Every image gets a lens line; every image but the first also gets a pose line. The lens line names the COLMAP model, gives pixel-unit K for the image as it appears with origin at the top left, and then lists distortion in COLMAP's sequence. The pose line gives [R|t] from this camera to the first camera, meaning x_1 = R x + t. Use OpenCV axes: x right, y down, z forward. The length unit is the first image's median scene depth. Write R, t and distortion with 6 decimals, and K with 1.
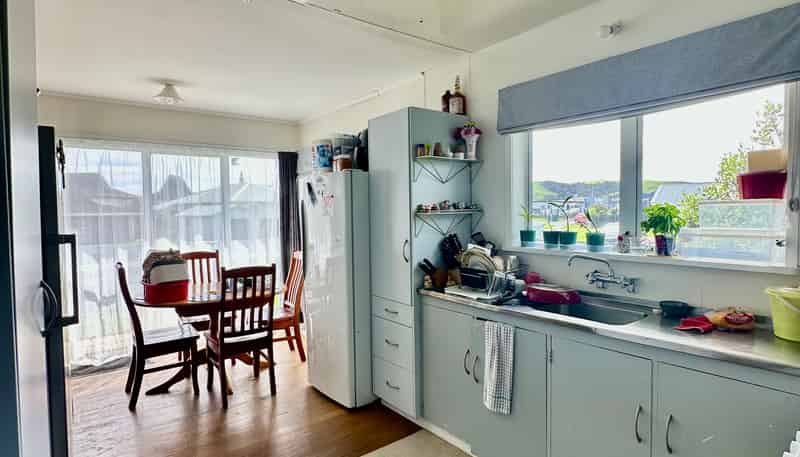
lens RADIAL K [[433.2, 0, 400.0], [0, 433.2, 228.5], [0, 0, 1]] dist [0.000295, 0.000008]
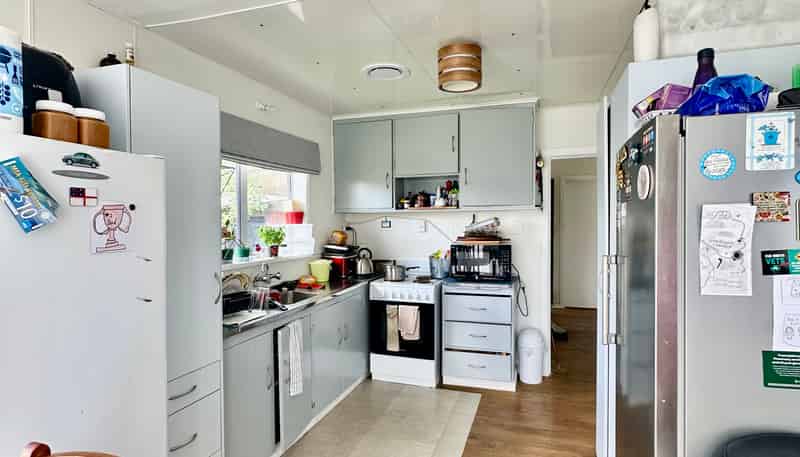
lens RADIAL K [[433.2, 0, 400.0], [0, 433.2, 228.5], [0, 0, 1]] dist [0.000295, 0.000008]
pose [[-0.573985, -0.001283, 0.818865, -0.928496], [0.044012, 0.998505, 0.032415, -0.070563], [-0.817682, 0.054646, -0.573070, 1.408309]]
